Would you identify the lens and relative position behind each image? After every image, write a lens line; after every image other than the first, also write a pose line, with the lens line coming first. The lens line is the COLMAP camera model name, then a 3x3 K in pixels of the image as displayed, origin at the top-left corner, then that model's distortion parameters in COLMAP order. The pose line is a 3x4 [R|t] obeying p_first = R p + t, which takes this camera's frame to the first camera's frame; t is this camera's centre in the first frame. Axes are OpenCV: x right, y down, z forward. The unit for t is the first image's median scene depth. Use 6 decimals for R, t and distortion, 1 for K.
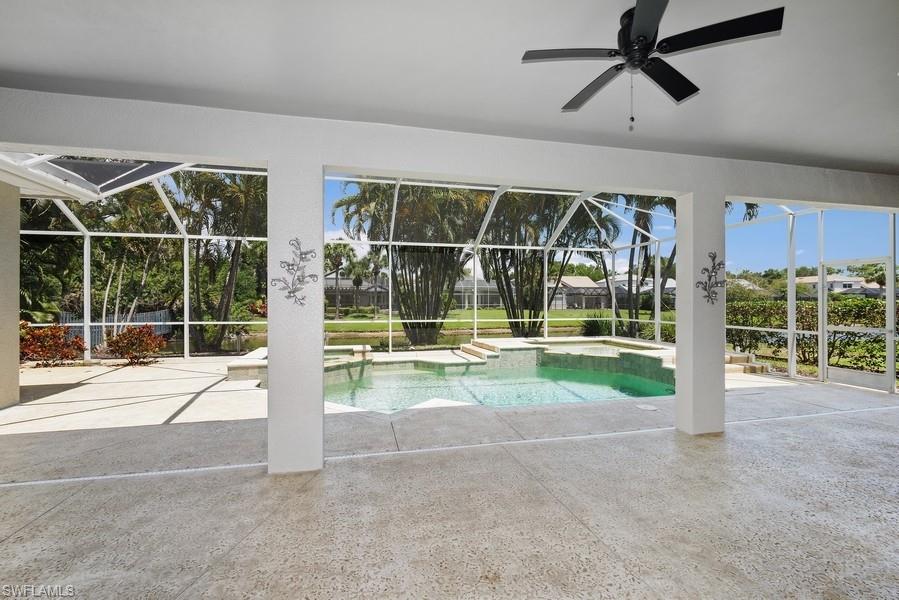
lens RADIAL K [[398.7, 0, 436.2], [0, 398.7, 305.3], [0, 0, 1]] dist [-0.003134, -0.001616]
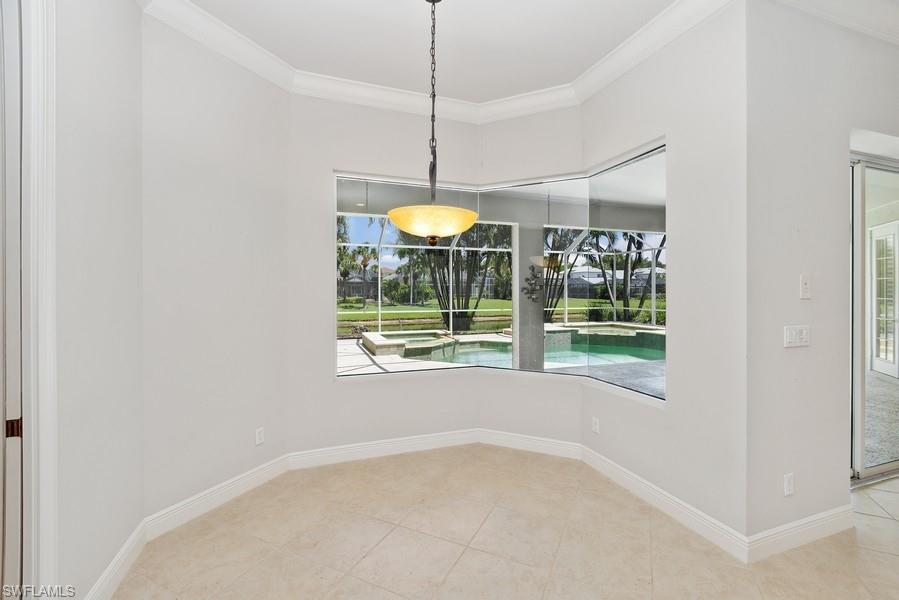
lens RADIAL K [[398.7, 0, 434.9], [0, 398.7, 291.3], [0, 0, 1]] dist [-0.003134, -0.001616]
pose [[0.991968, -0.000535, 0.126484, -0.309513], [0.001513, 0.999970, -0.007632, -0.011041], [-0.126476, 0.007762, 0.991939, -0.216775]]
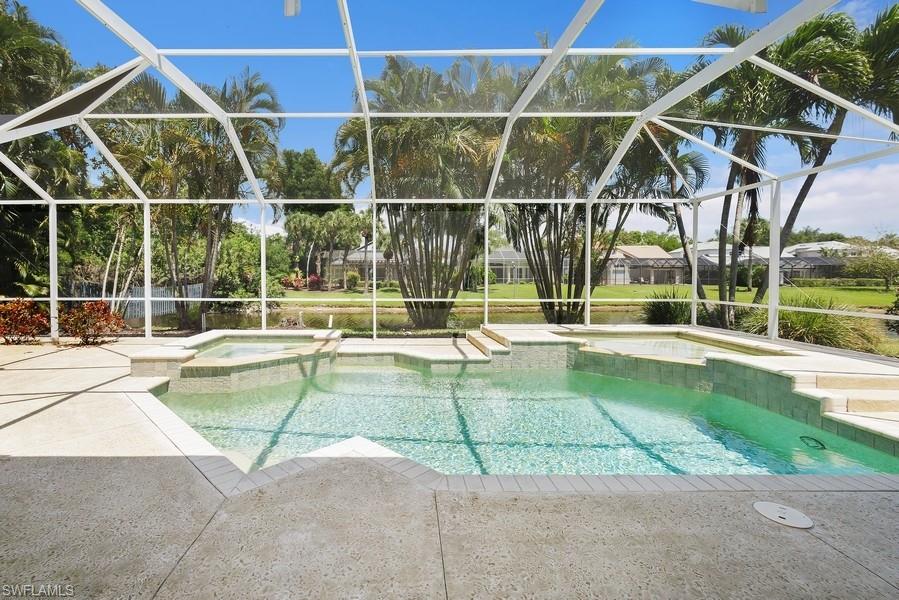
lens RADIAL K [[398.7, 0, 396.8], [0, 398.7, 285.2], [0, 0, 1]] dist [-0.003134, -0.001616]
pose [[0.975985, 0.006640, -0.217738, 0.095967], [-0.003356, 0.999875, 0.015448, -0.001679], [0.217813, -0.014346, 0.975885, 0.225595]]
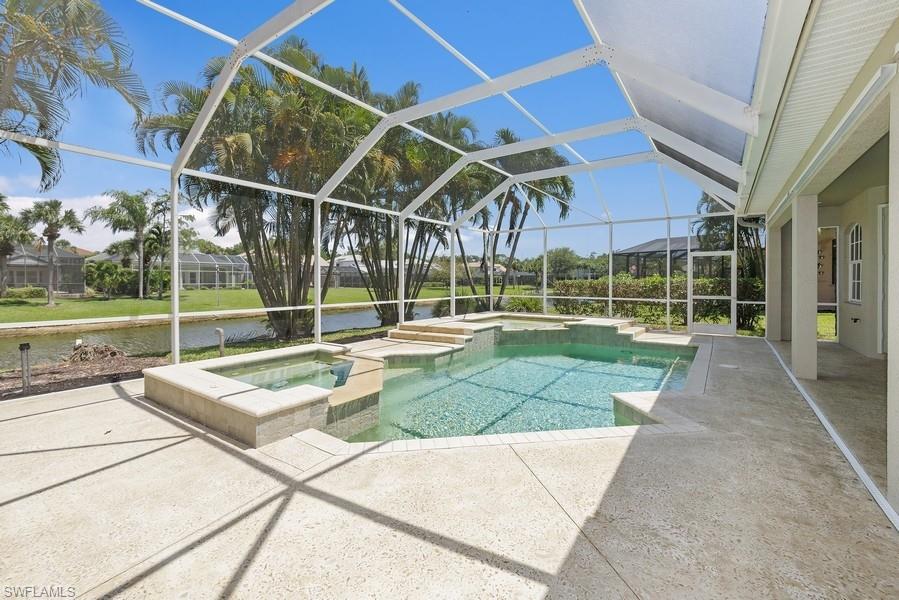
lens RADIAL K [[398.7, 0, 443.0], [0, 398.7, 292.7], [0, 0, 1]] dist [-0.003134, -0.001616]
pose [[0.729758, -0.017778, 0.683475, -0.419449], [0.003269, 0.999741, 0.022514, 0.002680], [-0.683698, -0.014196, 0.729627, 0.330191]]
